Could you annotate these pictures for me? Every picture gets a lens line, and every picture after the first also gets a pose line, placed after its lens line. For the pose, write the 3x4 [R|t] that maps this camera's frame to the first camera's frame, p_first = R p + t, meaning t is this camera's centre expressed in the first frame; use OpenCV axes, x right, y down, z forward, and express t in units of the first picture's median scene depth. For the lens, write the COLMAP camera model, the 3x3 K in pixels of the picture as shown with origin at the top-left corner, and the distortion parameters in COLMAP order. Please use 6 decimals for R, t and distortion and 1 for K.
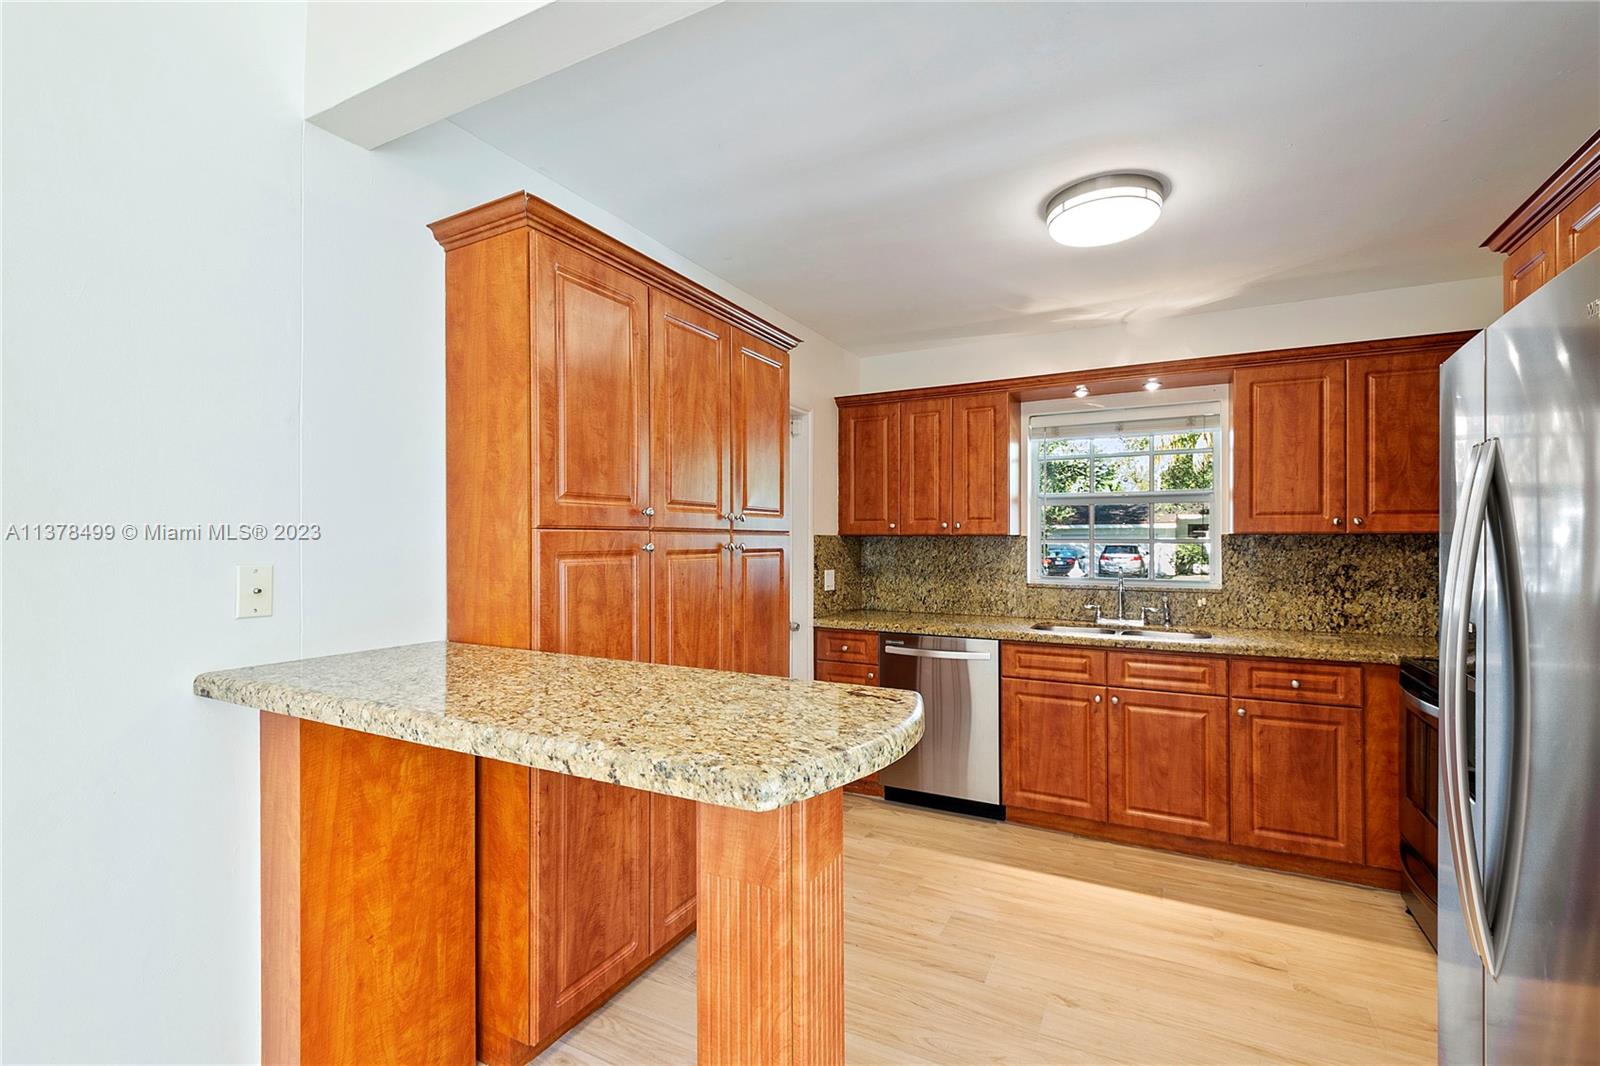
lens RADIAL K [[714.7, 0, 796.4], [0, 714.7, 536.6], [0, 0, 1]] dist [0.019568, -0.015445]
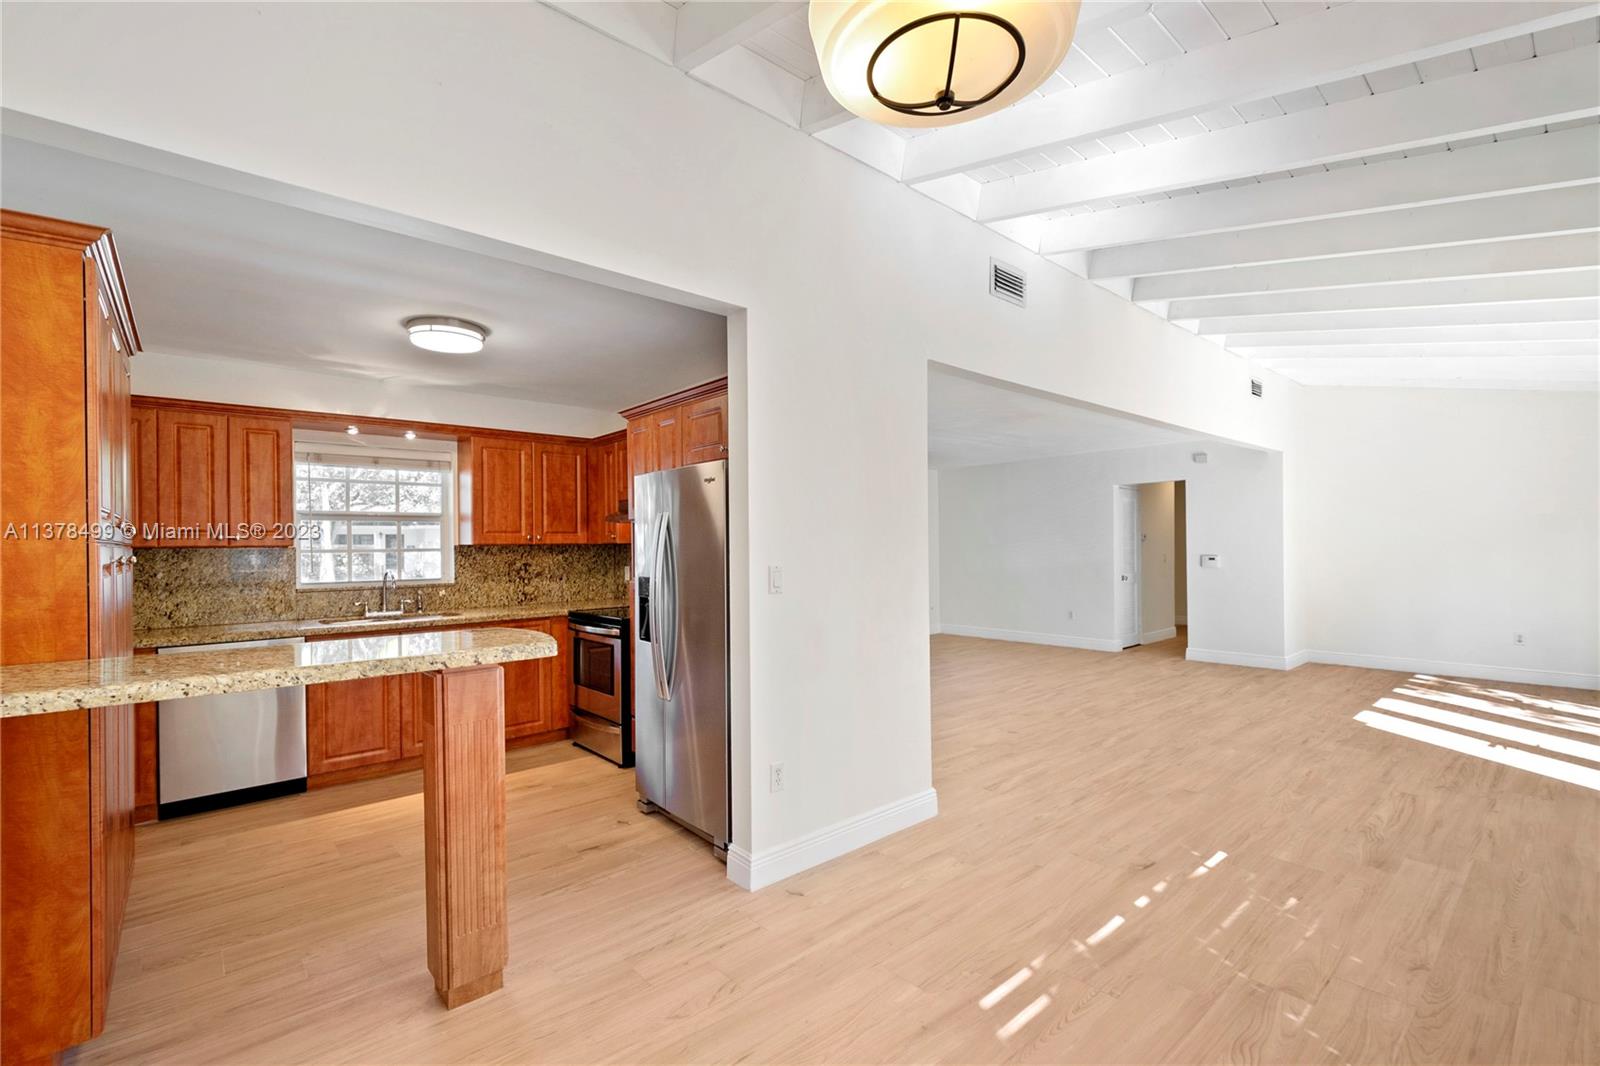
lens RADIAL K [[714.7, 0, 796.4], [0, 714.7, 536.6], [0, 0, 1]] dist [0.019568, -0.015445]
pose [[0.368148, 0.006813, 0.929742, -0.536911], [0.006414, 0.999931, -0.009867, -0.001934], [-0.929745, 0.009596, 0.368079, -0.187688]]
